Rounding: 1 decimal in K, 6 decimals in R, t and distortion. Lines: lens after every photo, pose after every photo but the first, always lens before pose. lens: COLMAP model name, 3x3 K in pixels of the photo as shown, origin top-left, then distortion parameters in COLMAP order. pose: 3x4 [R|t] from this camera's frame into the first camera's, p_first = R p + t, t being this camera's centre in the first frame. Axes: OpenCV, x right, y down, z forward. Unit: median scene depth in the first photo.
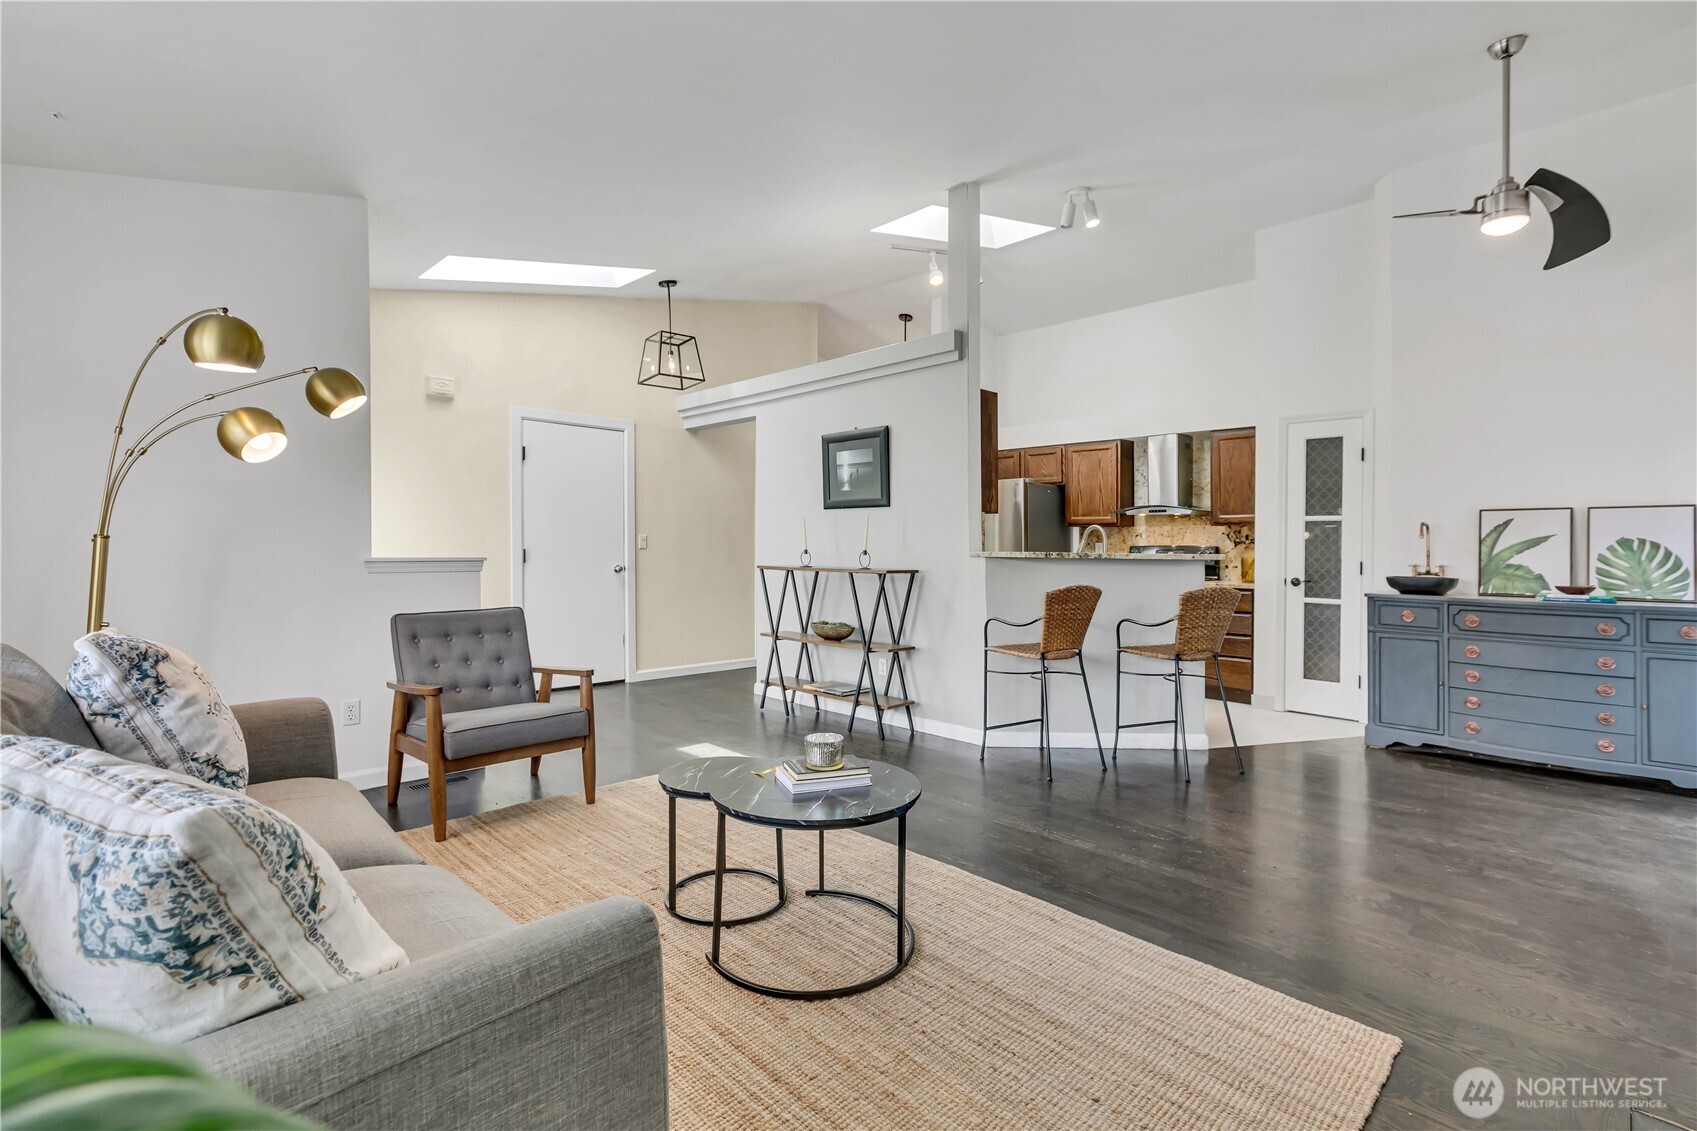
lens RADIAL K [[783.2, 0, 849.3], [0, 783.2, 545.0], [0, 0, 1]] dist [0.000947, -0.000364]
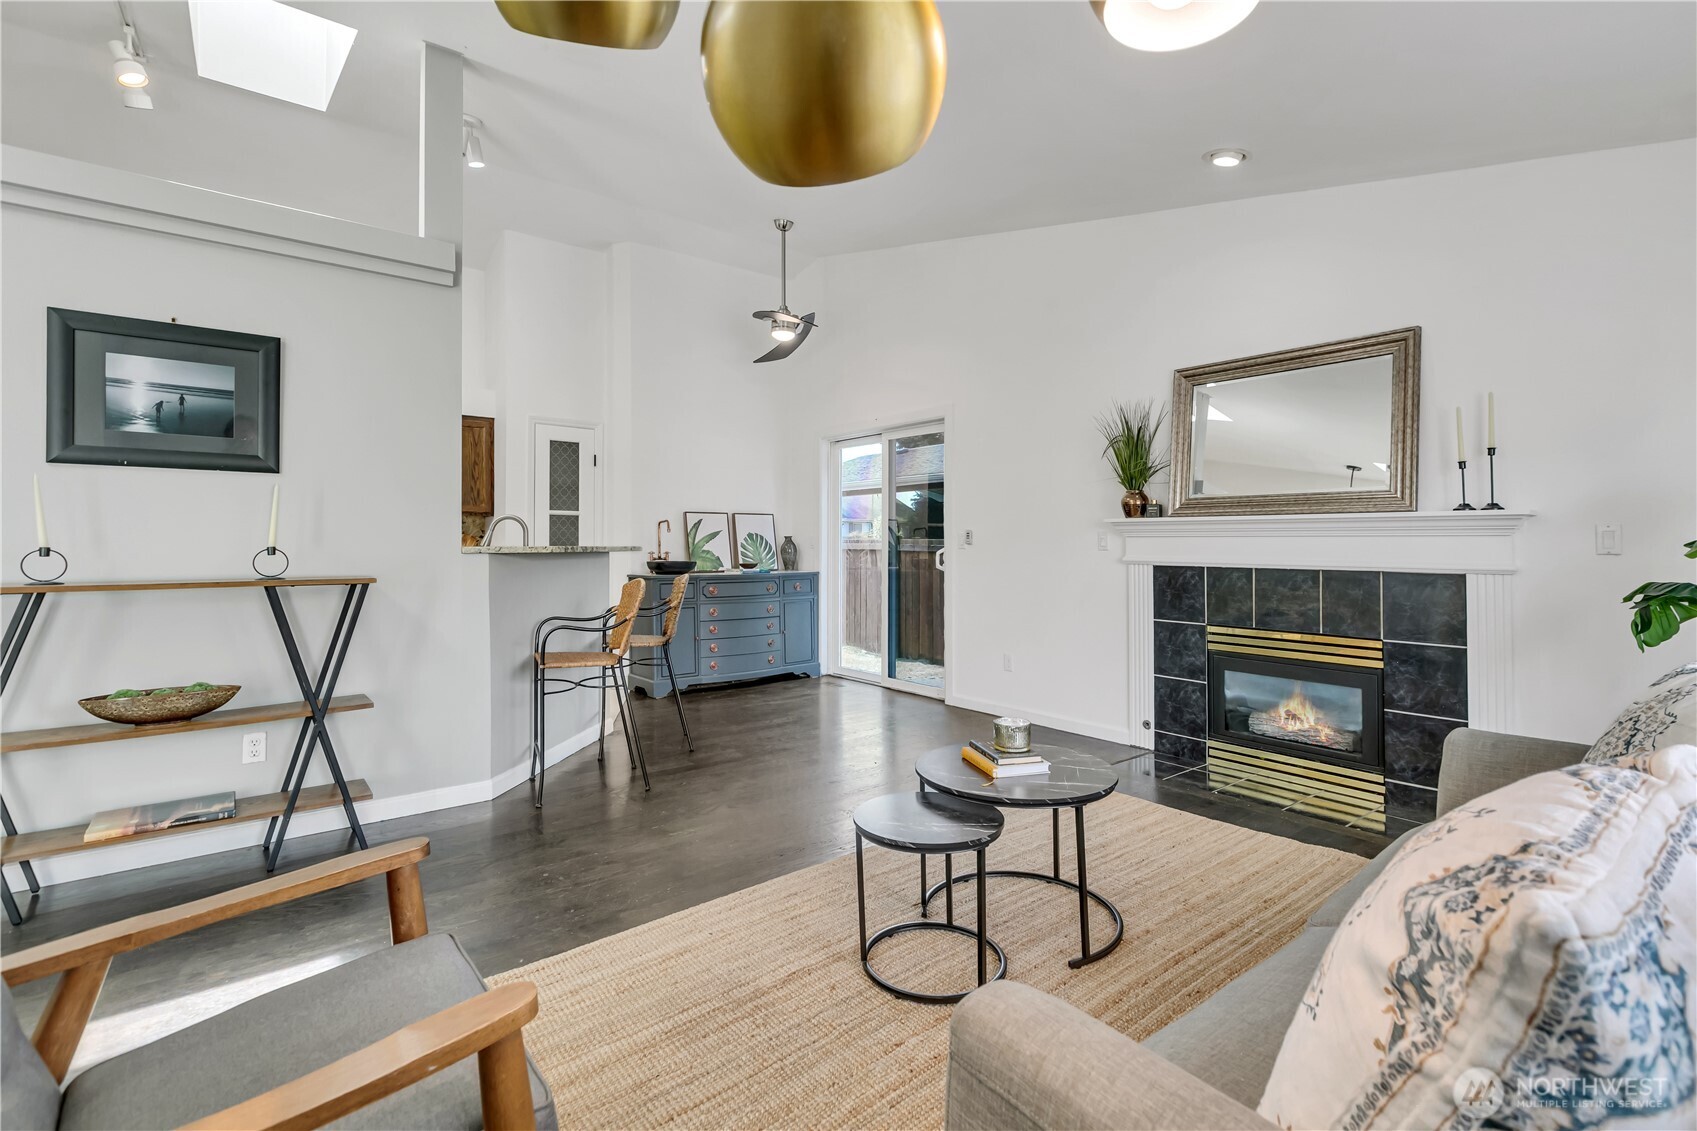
lens RADIAL K [[772.1, 0, 855.0], [0, 772.1, 534.9], [0, 0, 1]] dist [0.000499, -0.000759]
pose [[0.103860, 0.000576, 0.994592, -0.492126], [-0.004457, 0.999990, -0.000114, -0.004550], [-0.994582, -0.004421, 0.103862, 0.510803]]
